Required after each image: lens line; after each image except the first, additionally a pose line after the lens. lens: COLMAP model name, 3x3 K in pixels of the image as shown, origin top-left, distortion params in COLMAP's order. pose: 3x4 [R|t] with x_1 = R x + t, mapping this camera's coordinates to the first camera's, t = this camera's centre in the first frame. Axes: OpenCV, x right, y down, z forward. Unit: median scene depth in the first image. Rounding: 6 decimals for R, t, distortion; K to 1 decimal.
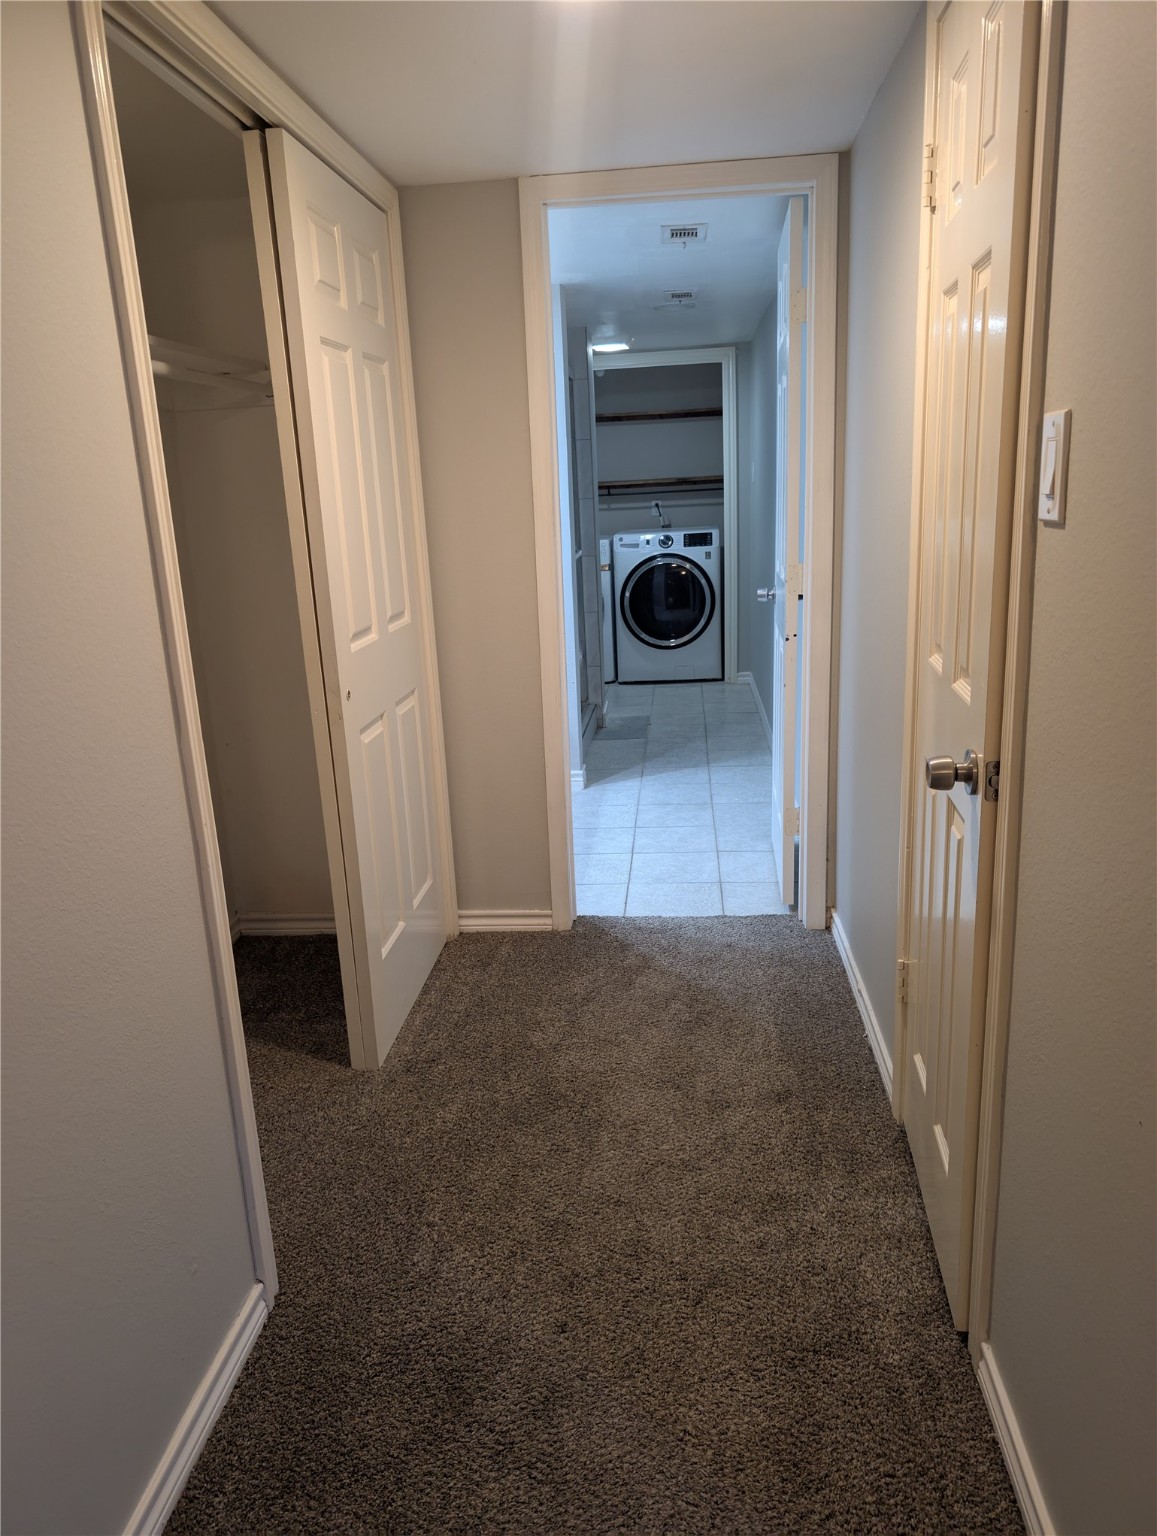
lens RADIAL K [[1100.2, 0, 583.7], [0, 1100.2, 778.6], [0, 0, 1]] dist [0.012265, -0.016139]
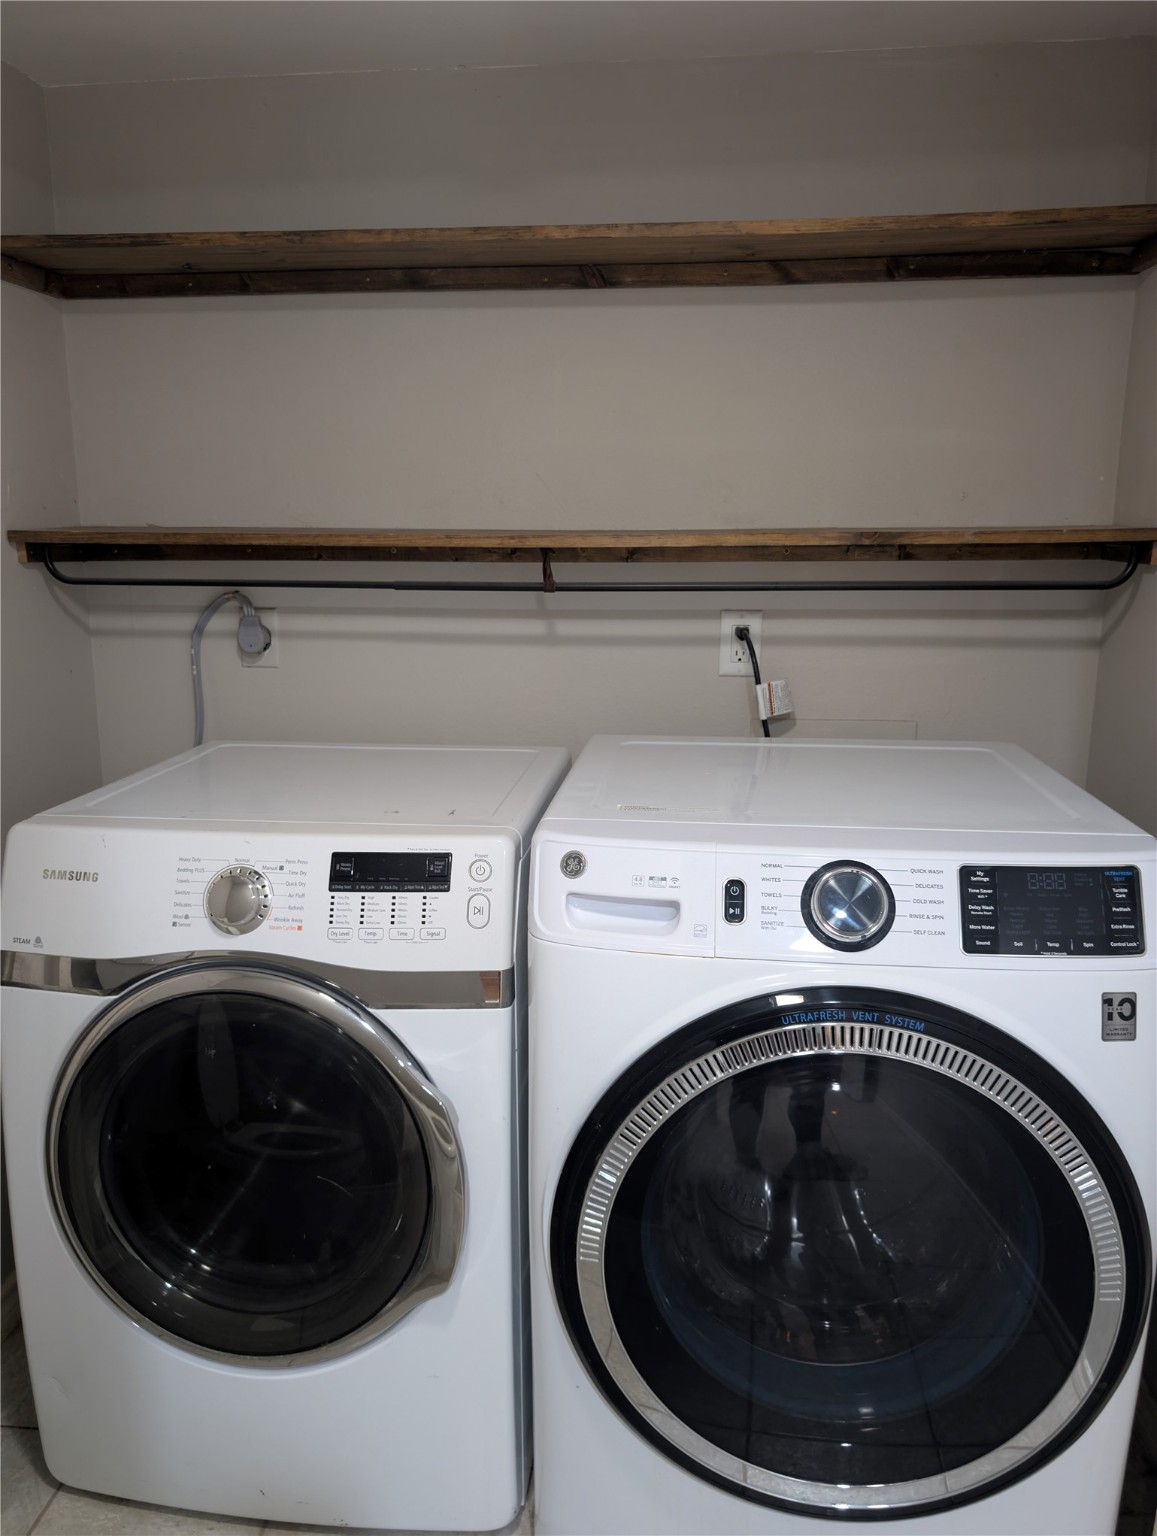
lens RADIAL K [[1100.2, 0, 570.4], [0, 1100.2, 767.3], [0, 0, 1]] dist [0.012265, -0.016139]
pose [[0.998778, 0.049047, -0.006019, 0.033645], [-0.049323, 0.996927, -0.060862, -0.221707], [0.003016, 0.061084, 0.998128, 0.829849]]
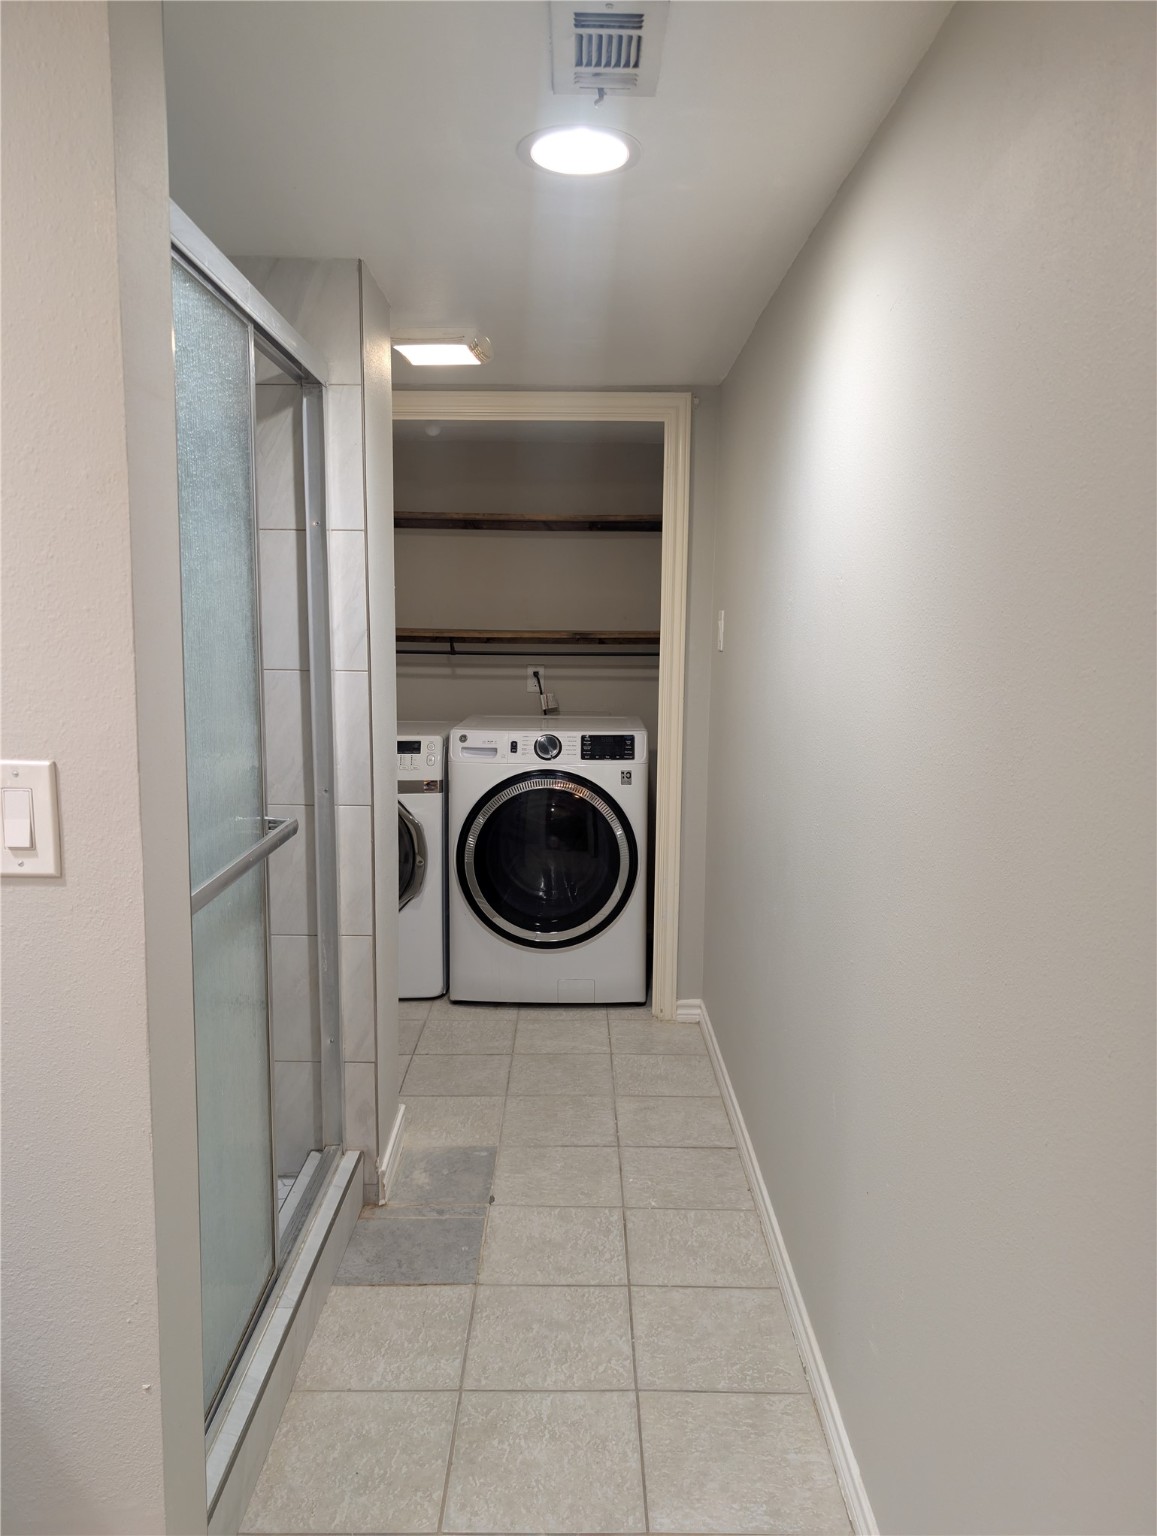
lens RADIAL K [[1100.2, 0, 602.5], [0, 1100.2, 805.6], [0, 0, 1]] dist [0.012265, -0.016139]
pose [[0.992205, 0.041787, 0.117399, 0.039480], [-0.029026, 0.993685, -0.108384, -0.129881], [-0.121187, 0.104132, 0.987153, 0.474209]]
